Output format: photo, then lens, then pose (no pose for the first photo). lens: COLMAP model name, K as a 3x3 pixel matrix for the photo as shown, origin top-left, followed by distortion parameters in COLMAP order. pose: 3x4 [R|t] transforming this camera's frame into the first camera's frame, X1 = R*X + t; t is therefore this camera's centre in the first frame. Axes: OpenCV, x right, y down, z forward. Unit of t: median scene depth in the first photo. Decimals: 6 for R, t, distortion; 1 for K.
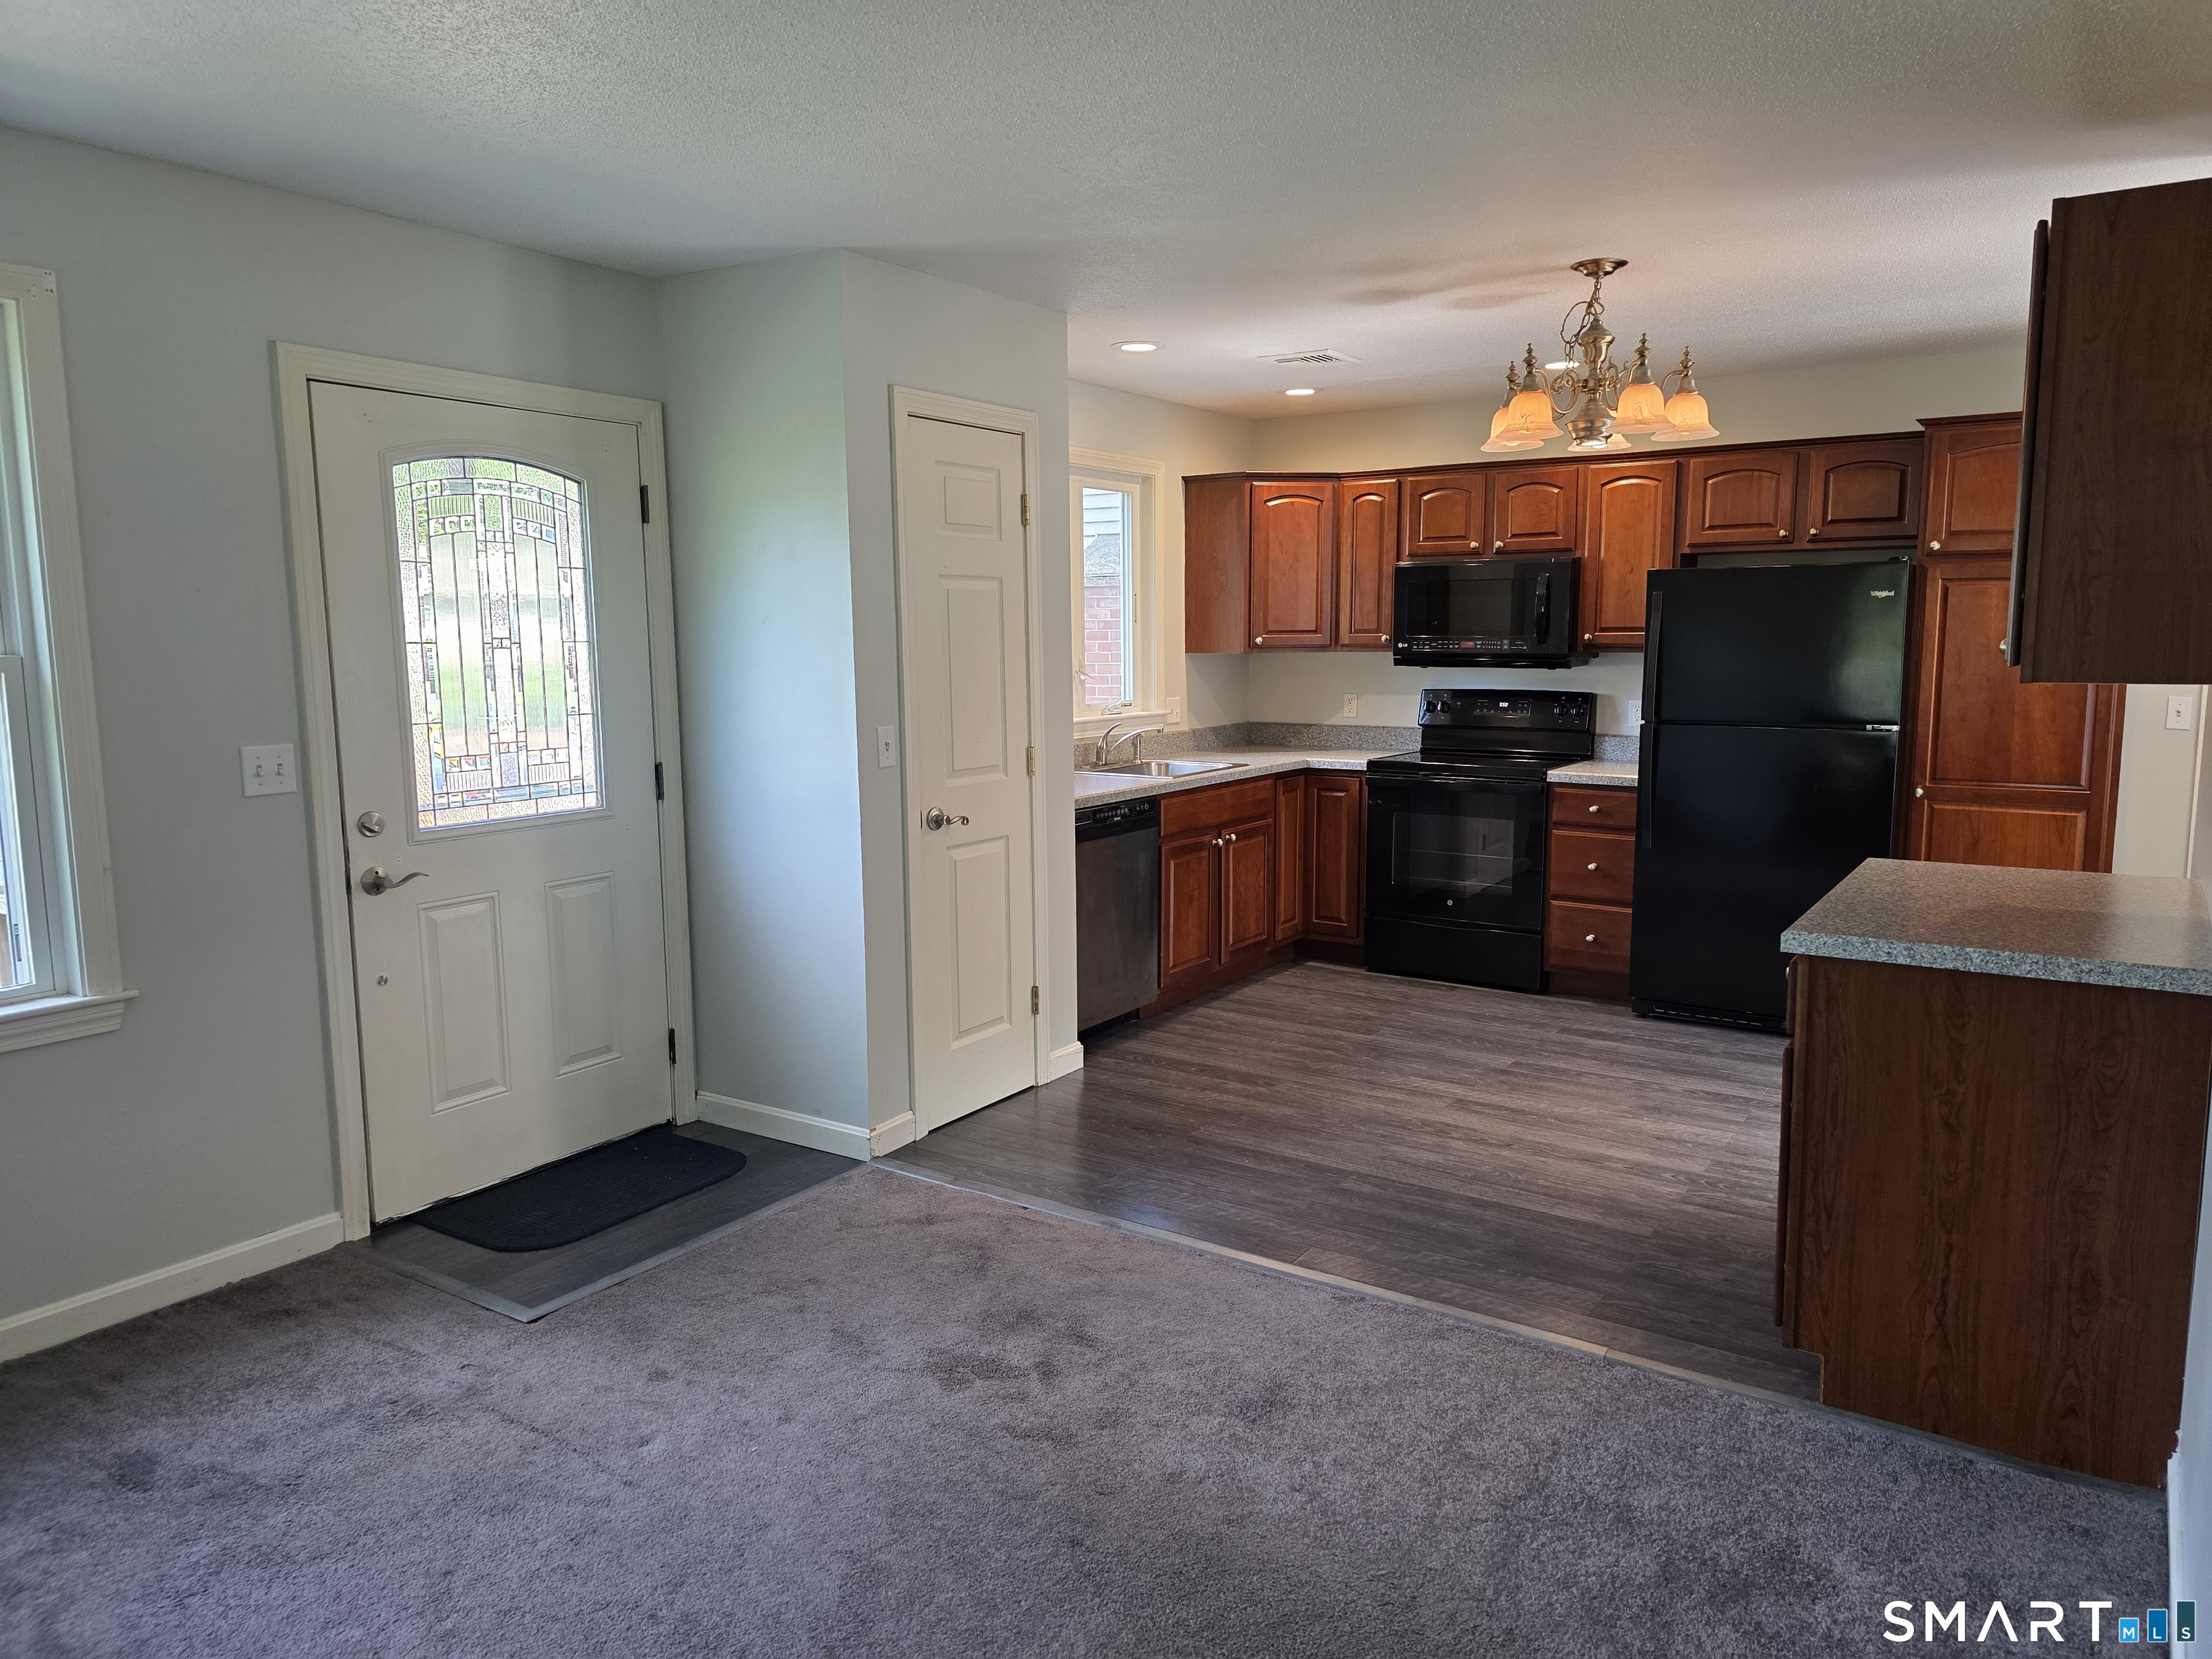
lens RADIAL K [[1484.9, 0, 1121.3], [0, 1484.9, 821.4], [0, 0, 1]] dist [0.062107, -0.059440]
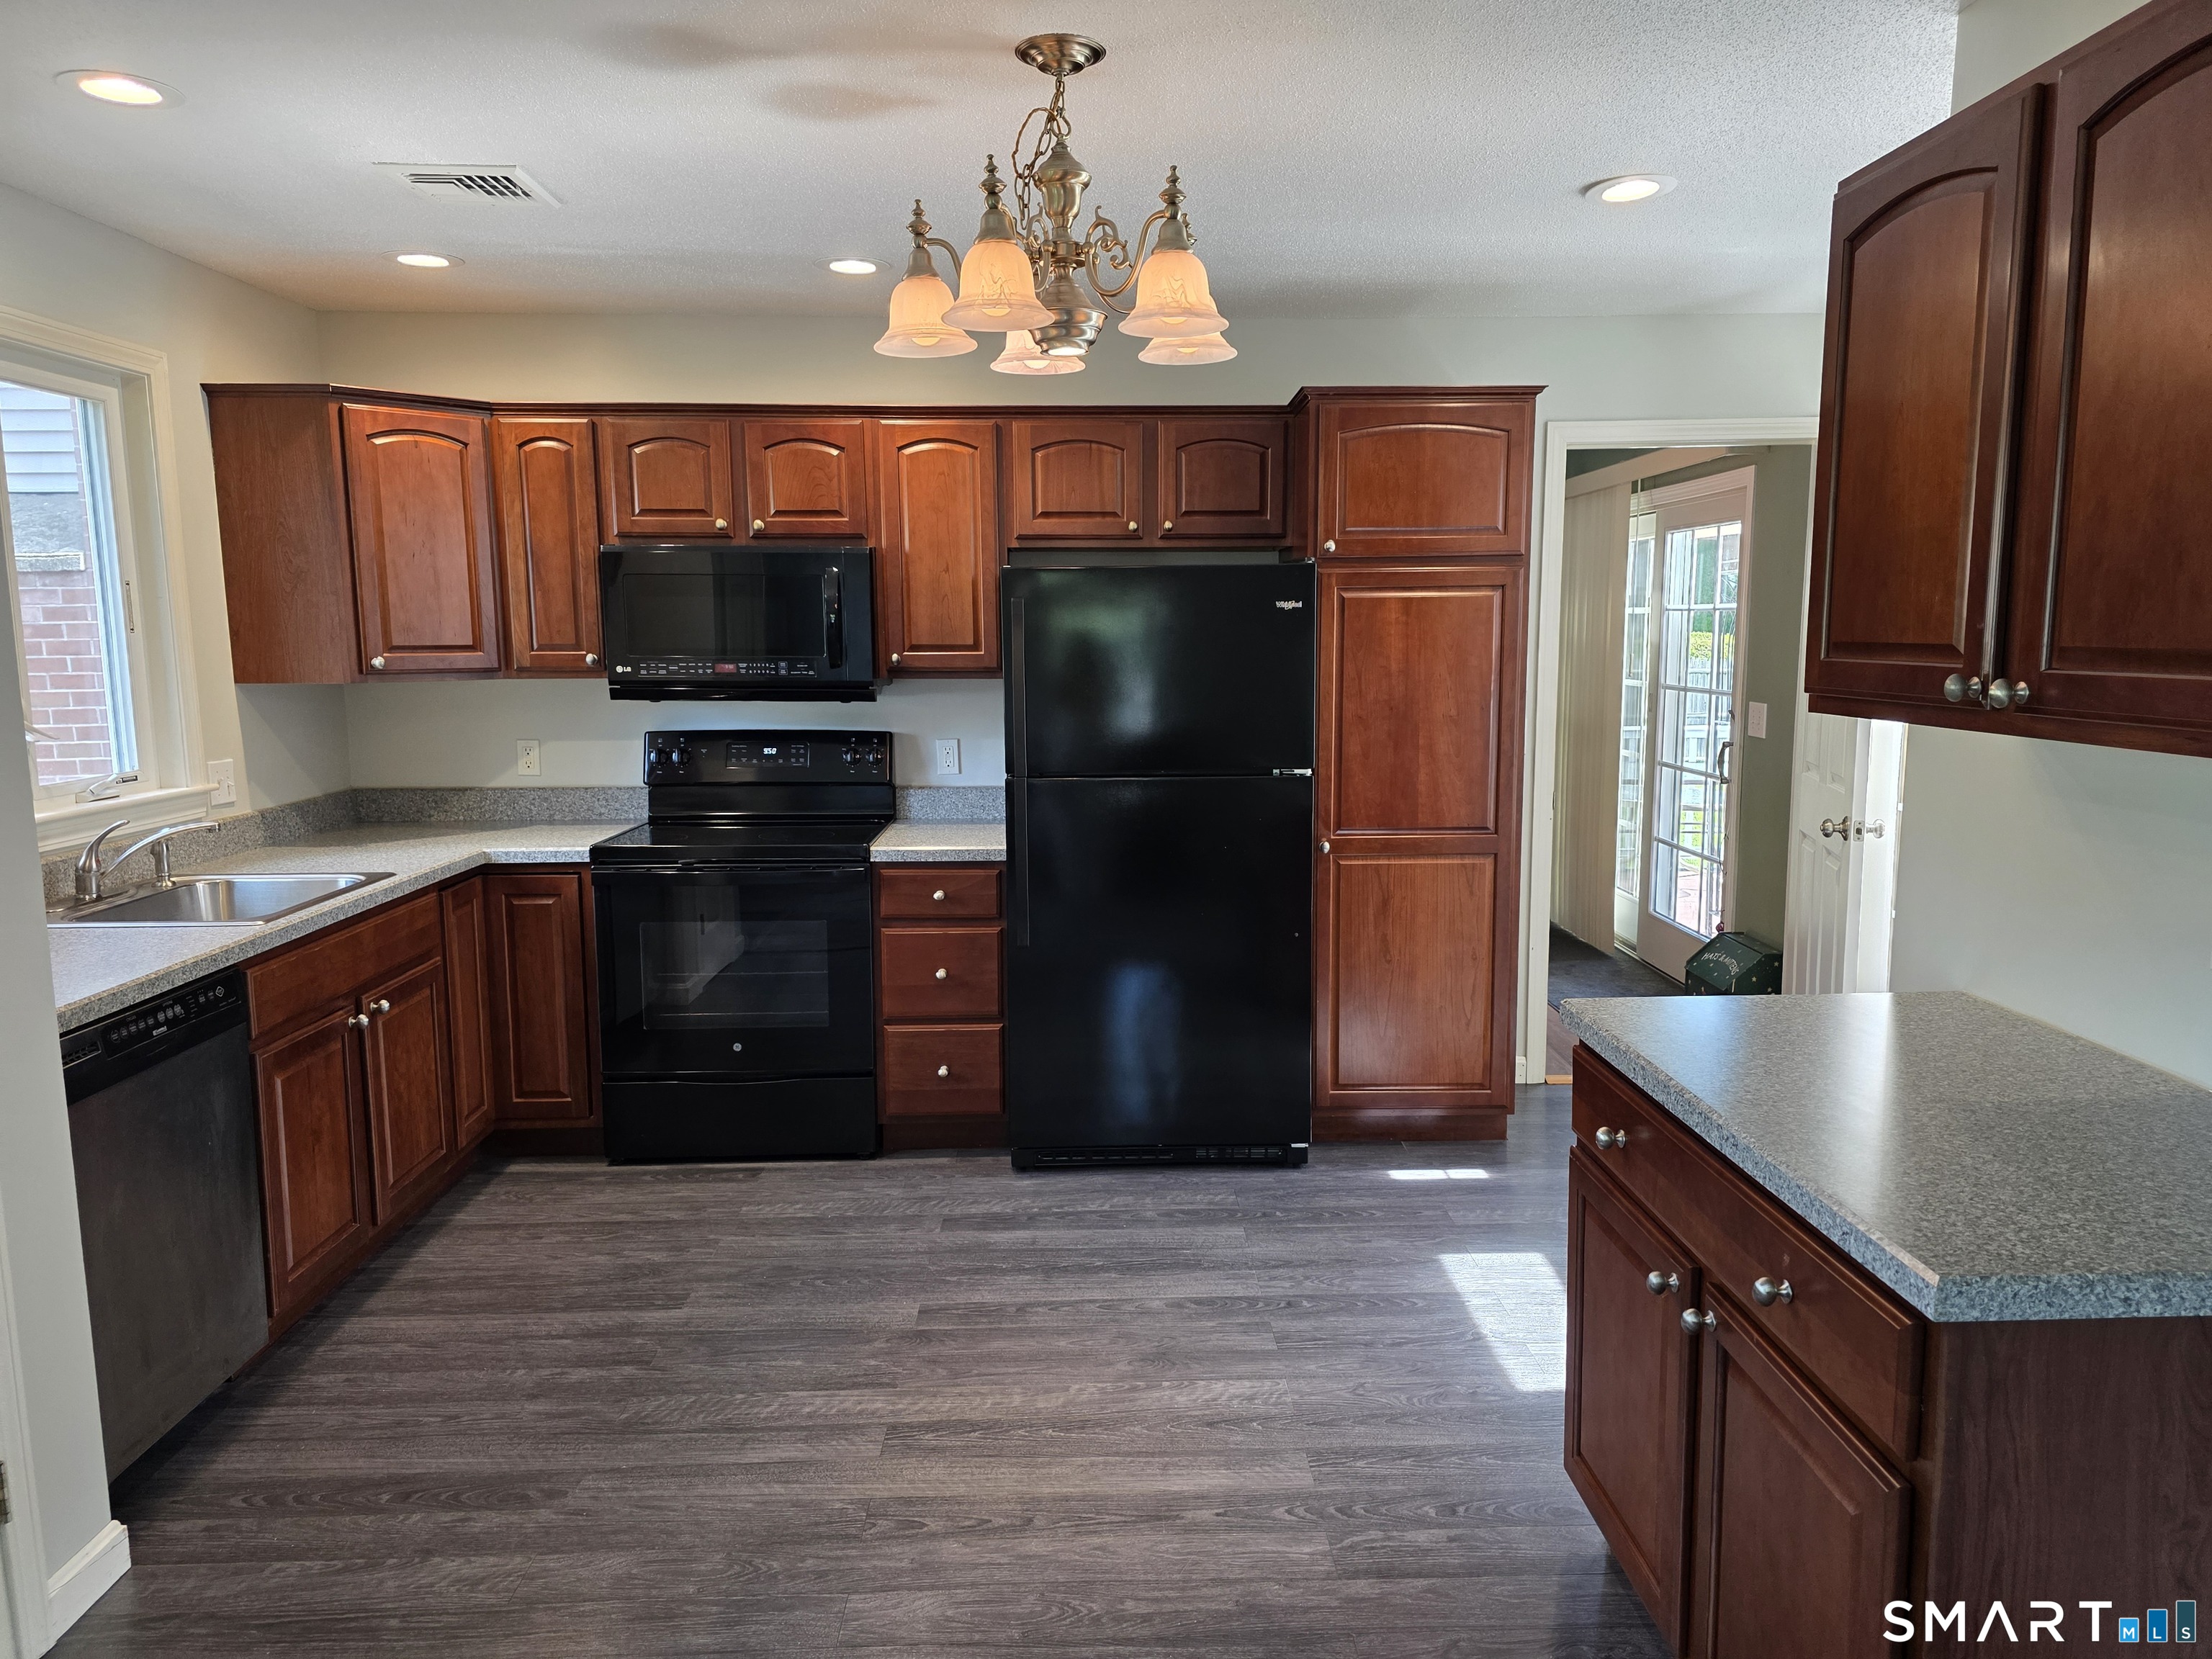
lens RADIAL K [[1484.9, 0, 1127.1], [0, 1484.9, 829.6], [0, 0, 1]] dist [0.062107, -0.059440]
pose [[0.810716, -0.077094, 0.580341, -0.026219], [0.076008, 0.996762, 0.026233, -0.054354], [-0.580484, 0.022843, 0.813951, 0.374607]]
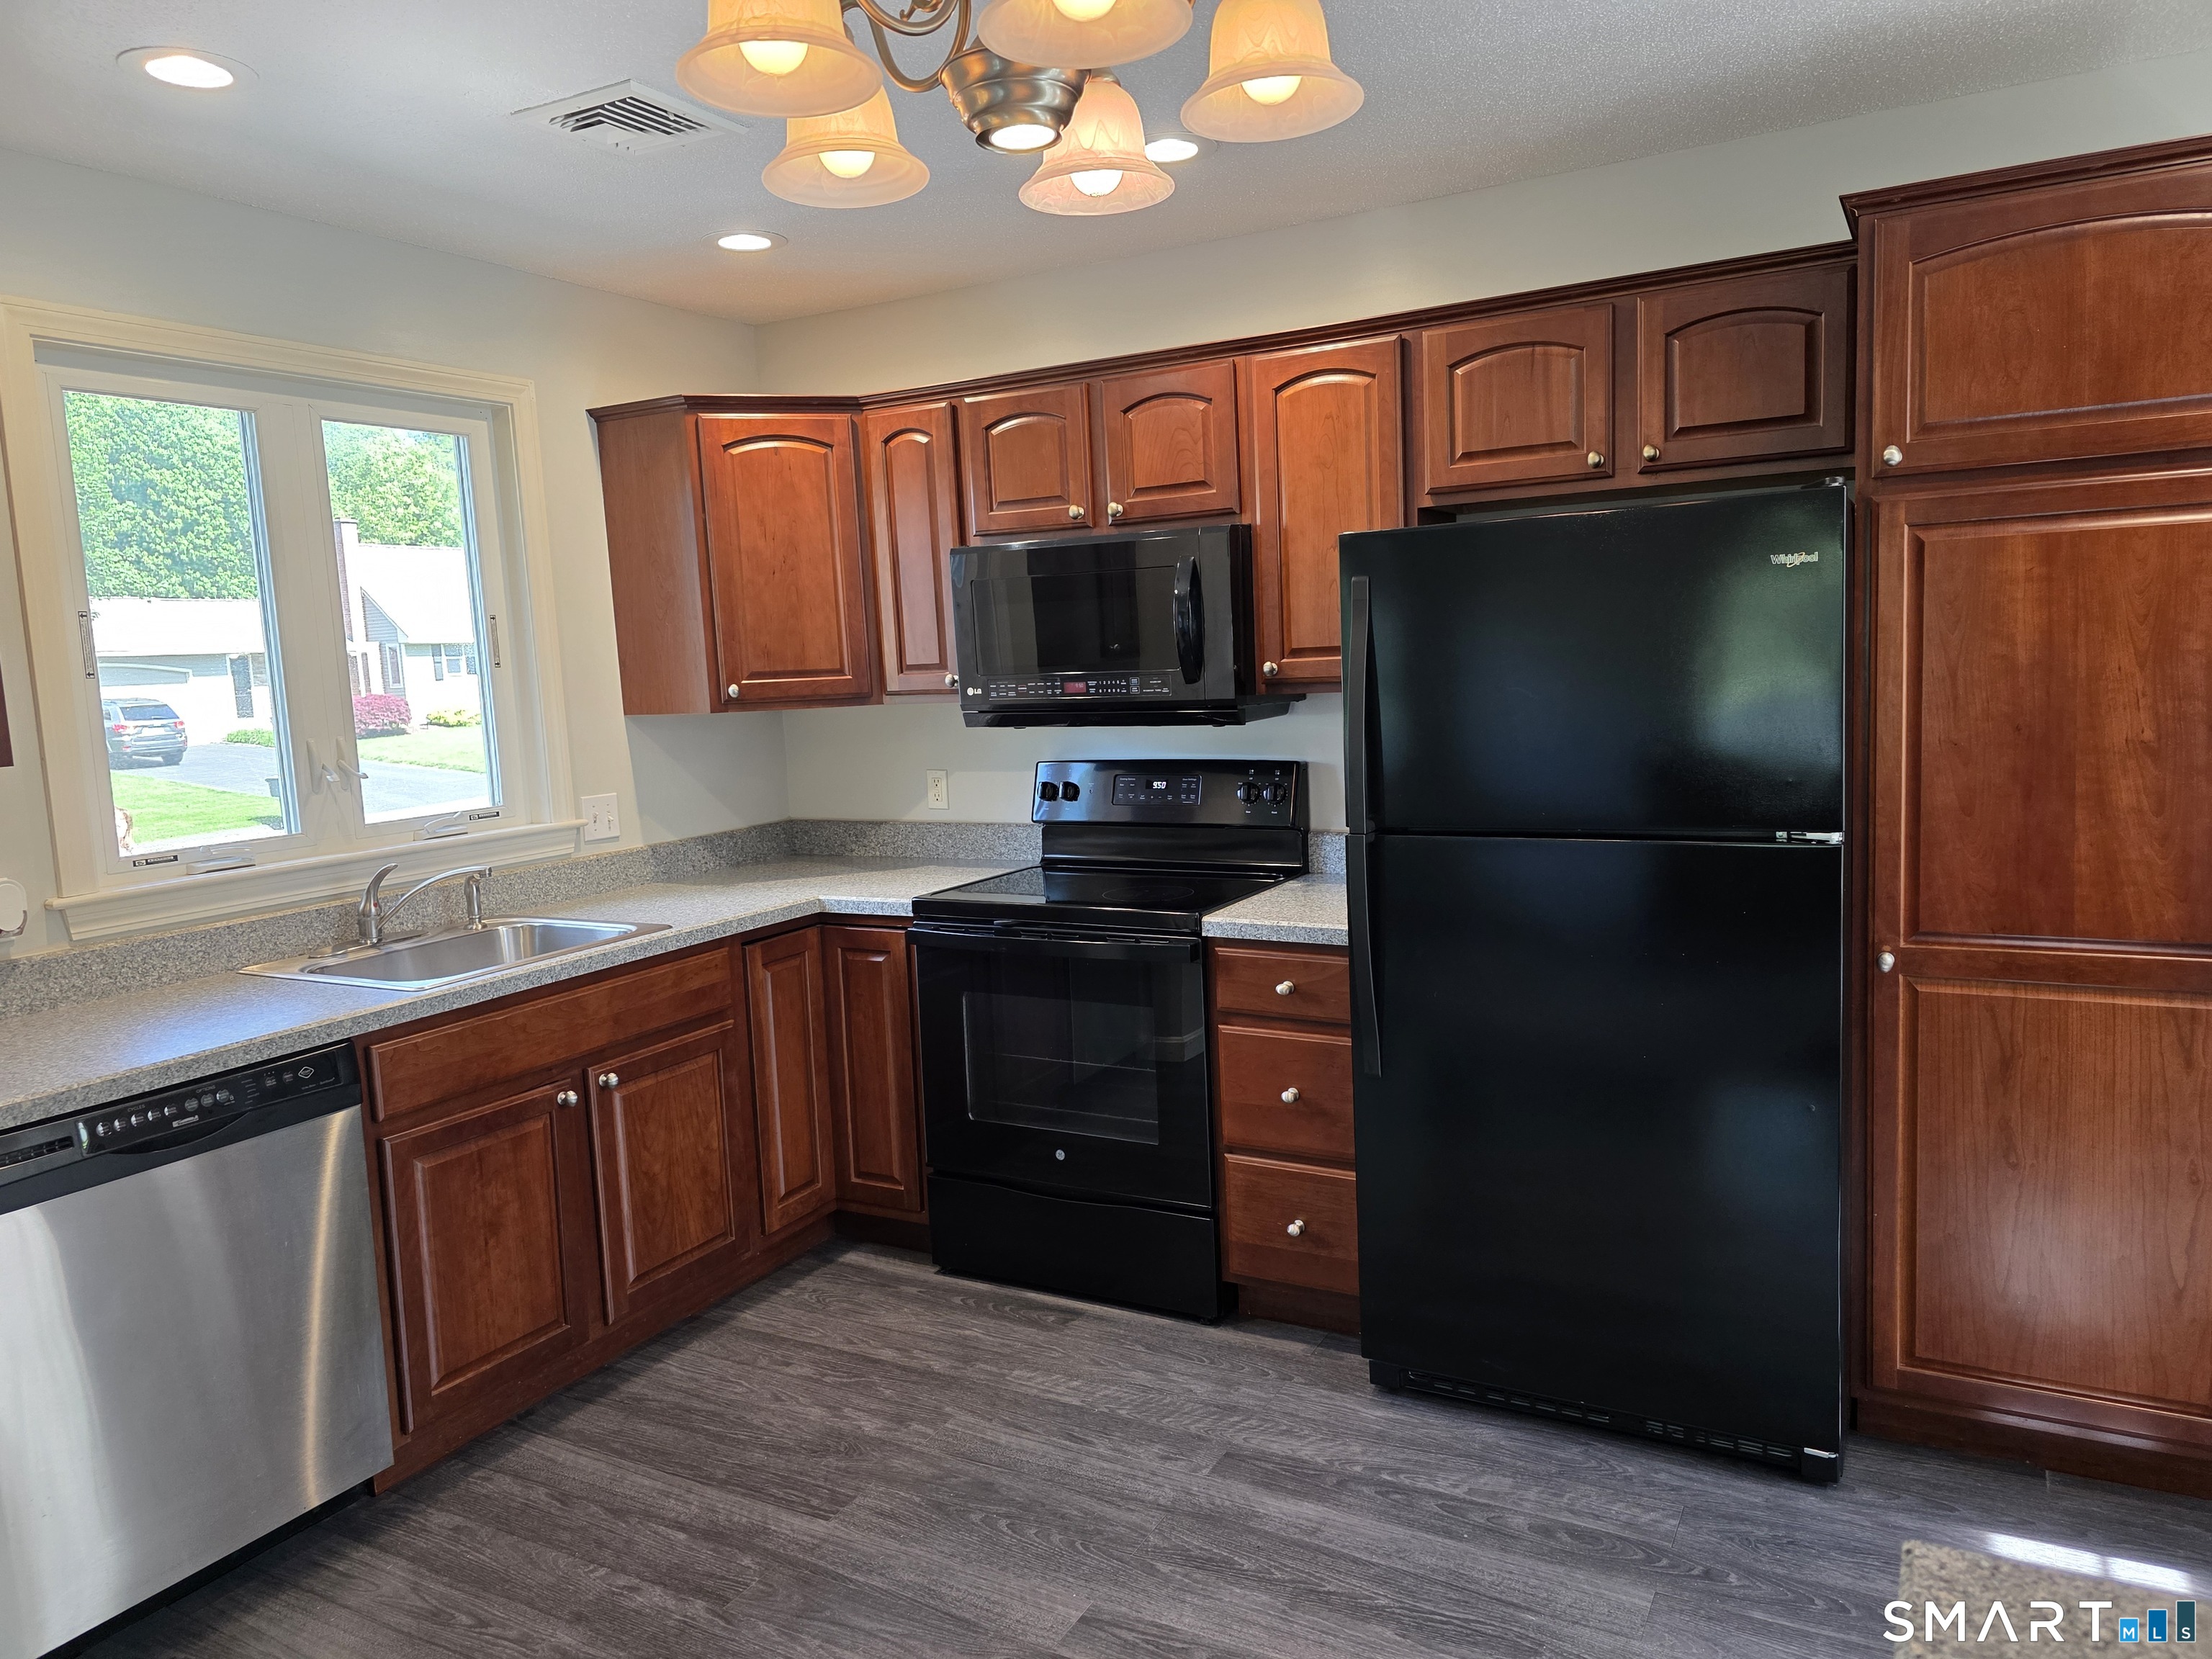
lens RADIAL K [[1484.9, 0, 1132.6], [0, 1484.9, 820.8], [0, 0, 1]] dist [0.062107, -0.059440]
pose [[0.994976, -0.050634, 0.086365, 0.228875], [0.052151, 0.998520, -0.015401, -0.065491], [-0.085458, 0.019828, 0.996144, 0.495436]]
